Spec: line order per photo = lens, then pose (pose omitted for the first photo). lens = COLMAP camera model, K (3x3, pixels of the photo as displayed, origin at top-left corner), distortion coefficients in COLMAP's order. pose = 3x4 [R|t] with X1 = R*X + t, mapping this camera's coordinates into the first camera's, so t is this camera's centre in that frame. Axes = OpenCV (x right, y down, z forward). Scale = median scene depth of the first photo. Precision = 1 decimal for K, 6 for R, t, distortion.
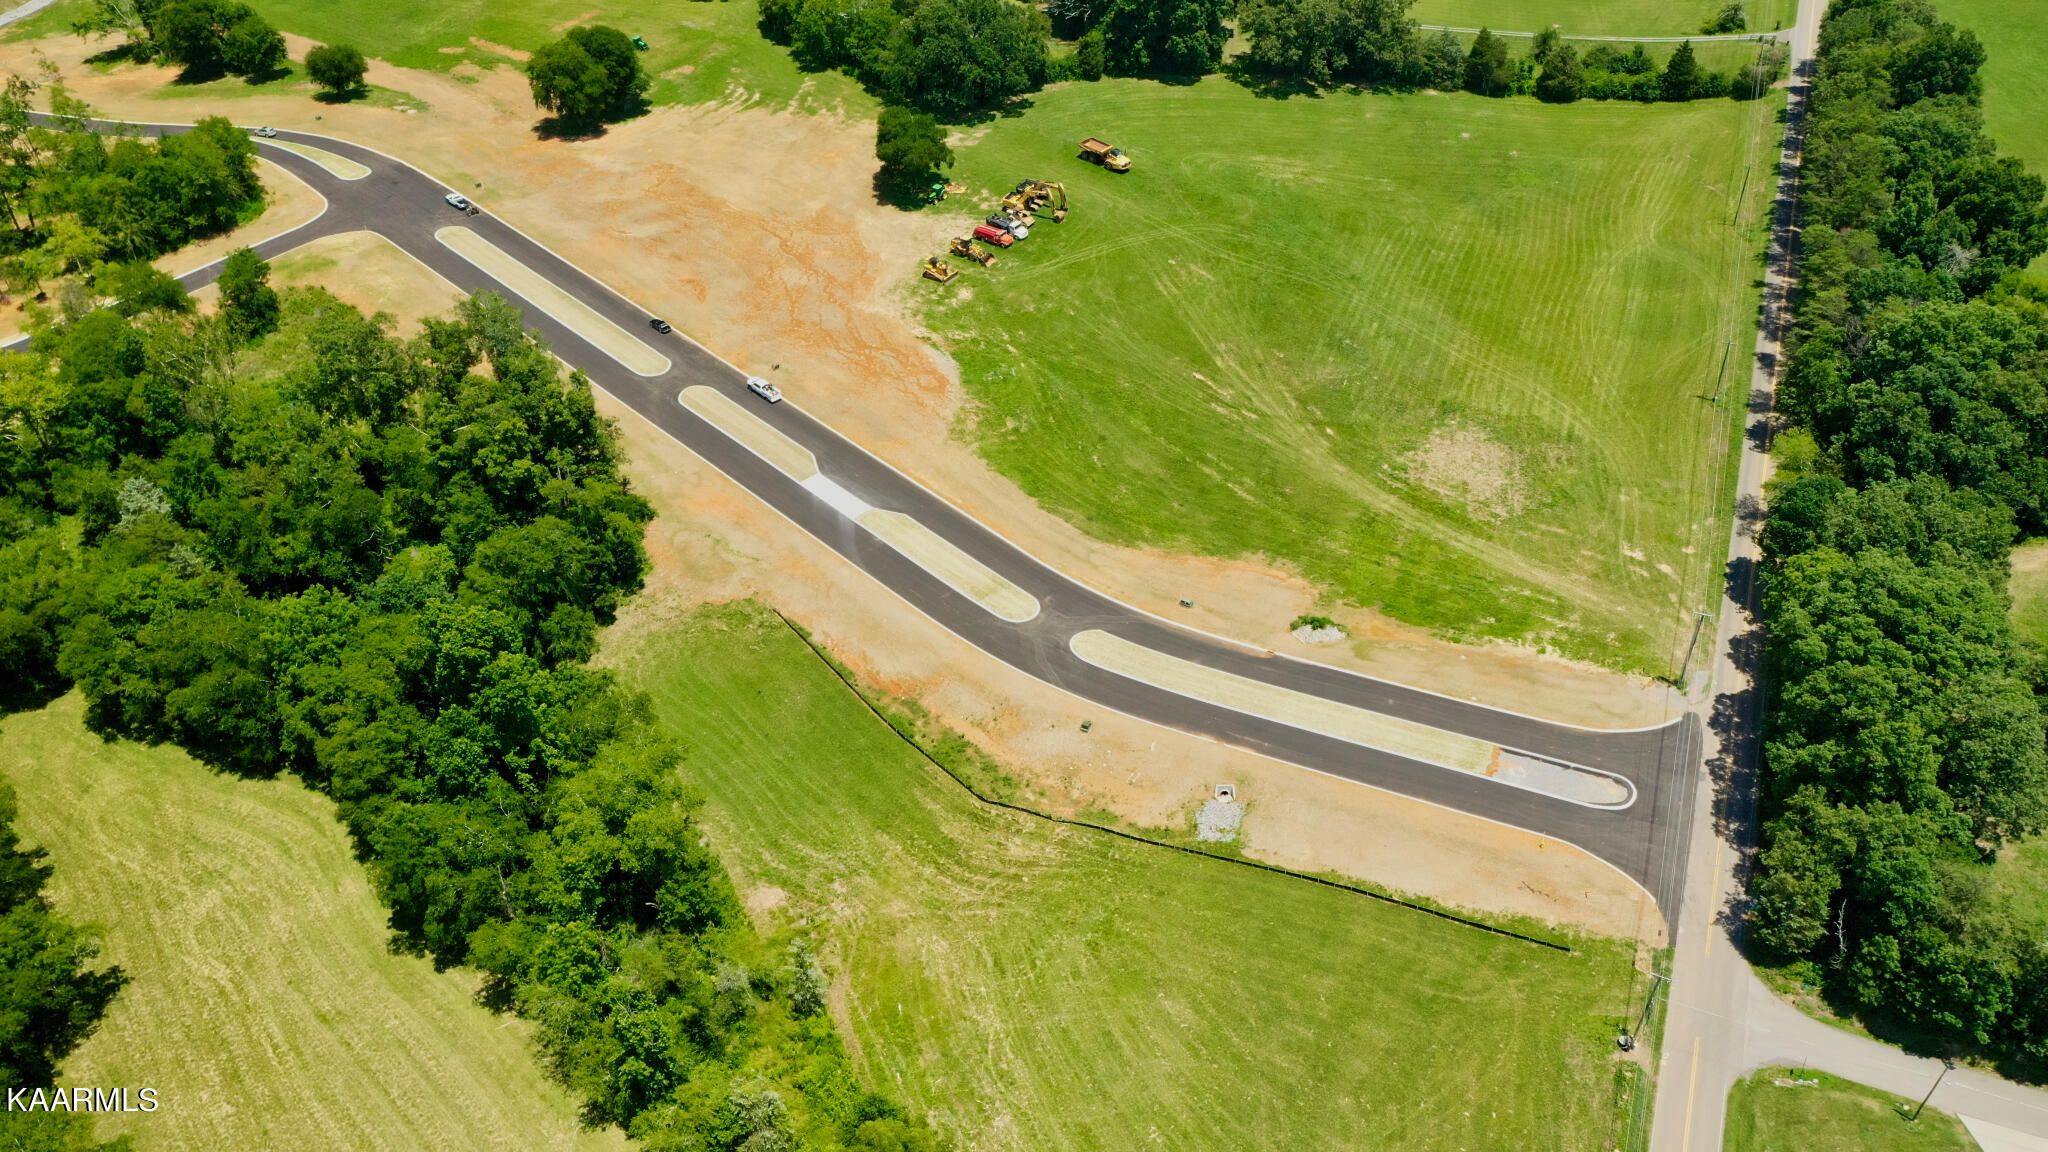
lens RADIAL K [[1635.0, 0, 1038.5], [0, 1635.0, 571.1], [0, 0, 1]] dist [0.011745, -0.009327]
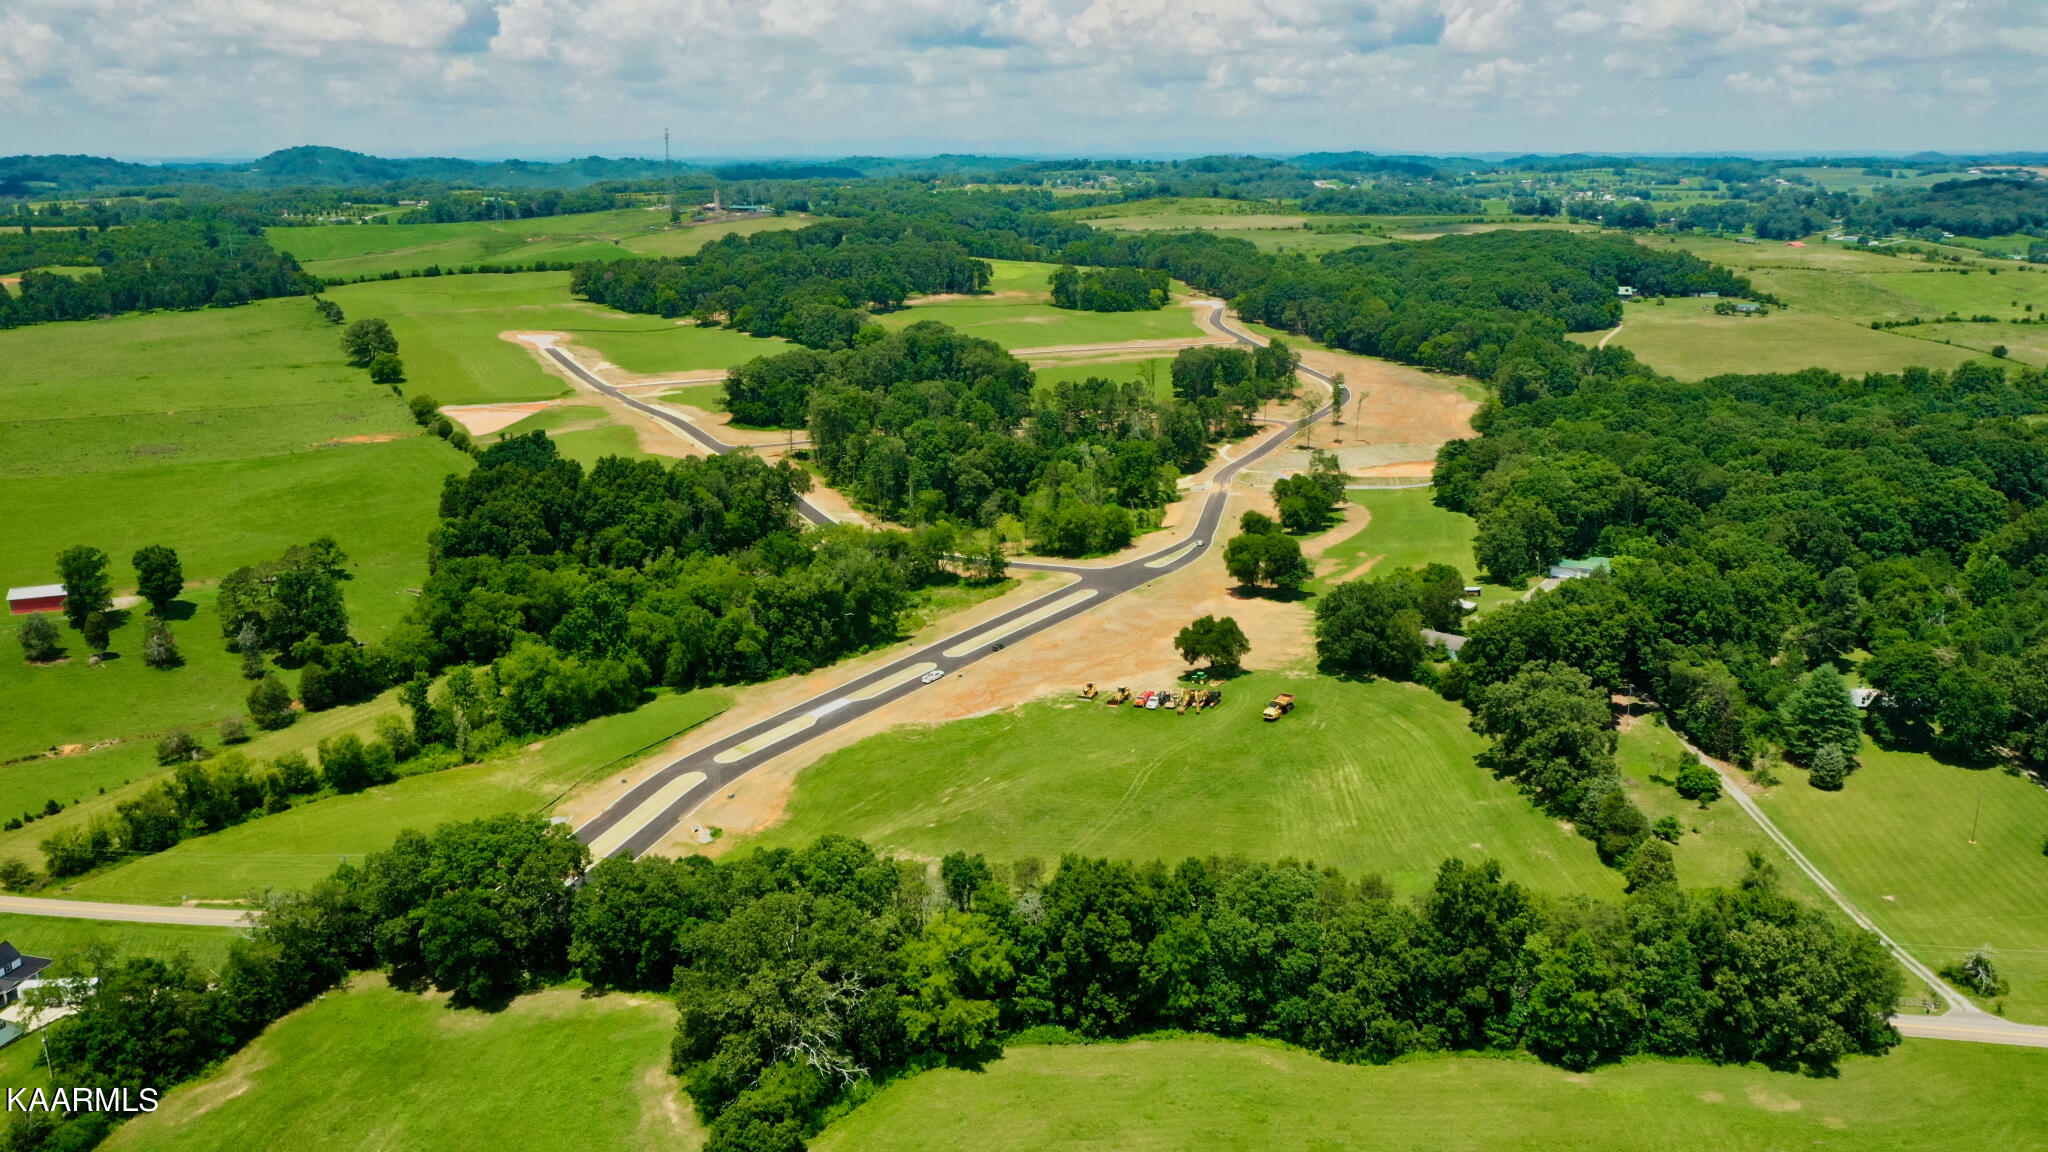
lens RADIAL K [[1639.5, 0, 1051.9], [0, 1639.5, 612.2], [0, 0, 1]] dist [0.002869, -0.007321]
pose [[0.168074, 0.289937, -0.942172, 1.472497], [-0.589372, 0.795687, 0.139721, -0.490908], [0.790184, 0.531807, 0.304616, 0.585013]]
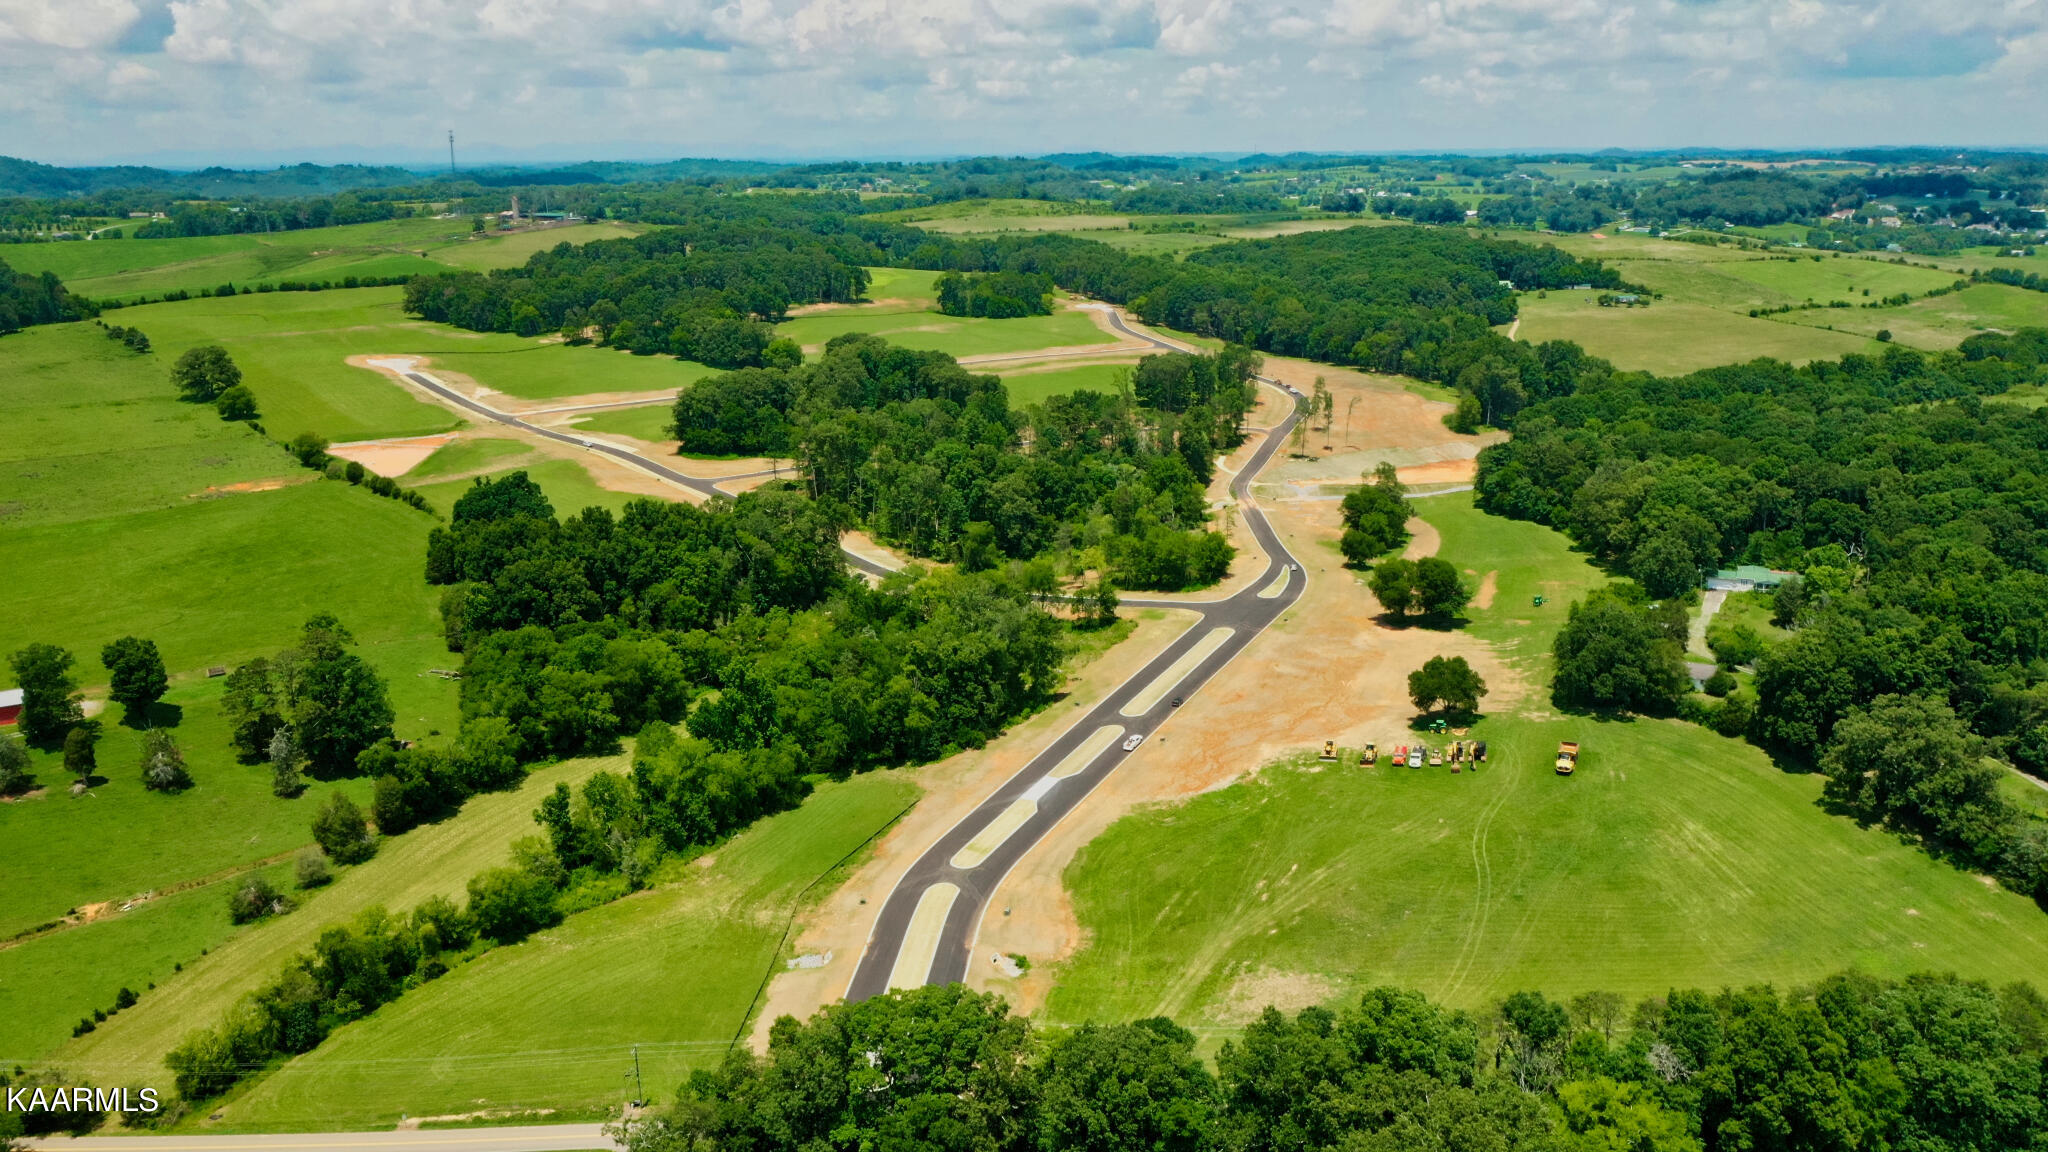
lens RADIAL K [[1635.0, 0, 1038.5], [0, 1635.0, 571.1], [0, 0, 1]] dist [0.011745, -0.009327]
pose [[0.330320, 0.254641, -0.908871, 1.146015], [-0.561341, 0.827120, 0.027723, -0.243031], [0.758805, 0.501029, 0.416155, 0.269193]]
